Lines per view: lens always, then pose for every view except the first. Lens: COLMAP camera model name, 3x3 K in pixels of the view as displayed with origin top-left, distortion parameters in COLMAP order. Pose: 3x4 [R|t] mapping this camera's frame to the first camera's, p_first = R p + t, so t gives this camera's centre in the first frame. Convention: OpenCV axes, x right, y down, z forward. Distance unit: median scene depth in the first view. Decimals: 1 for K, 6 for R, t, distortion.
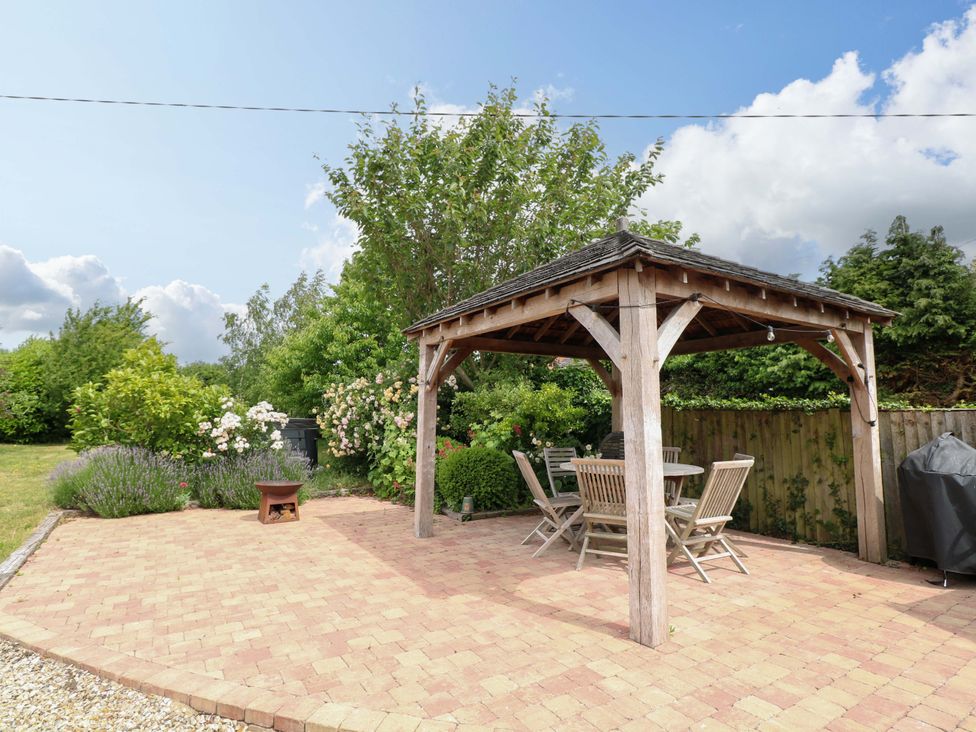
lens RADIAL K [[508.7, 0, 485.7], [0, 508.7, 355.7], [0, 0, 1]] dist [0.001683, -0.014556]
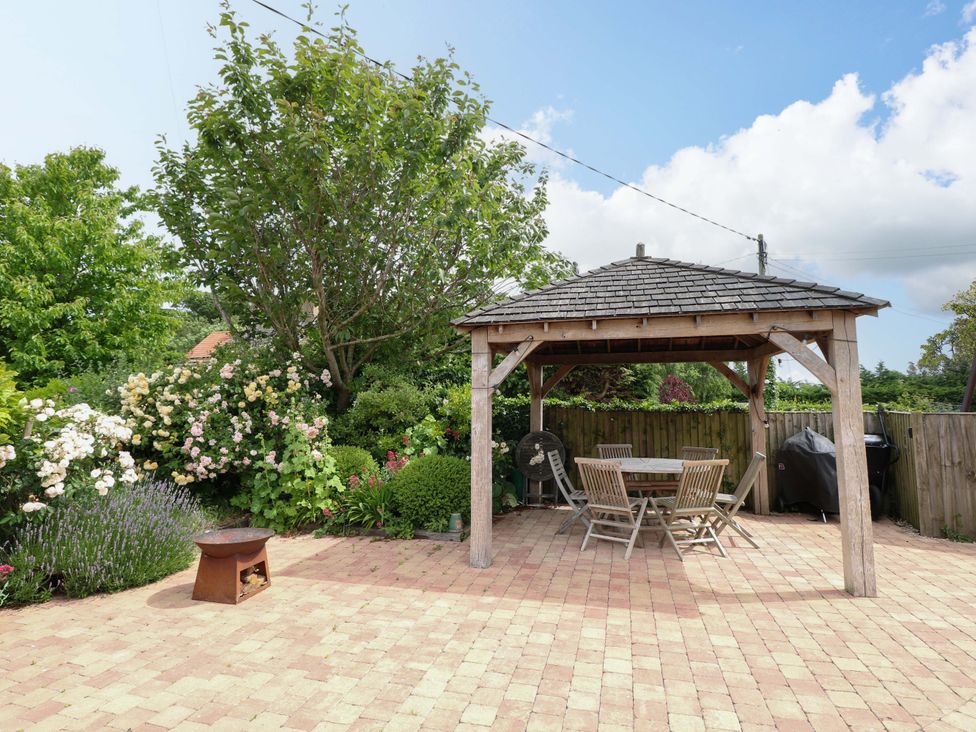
lens RADIAL K [[508.7, 0, 485.7], [0, 508.7, 355.7], [0, 0, 1]] dist [0.001683, -0.014556]
pose [[0.740975, 0.057031, 0.669107, -0.676109], [-0.069522, 0.997548, -0.008035, 0.007763], [-0.667924, -0.040564, 0.743123, 0.353526]]
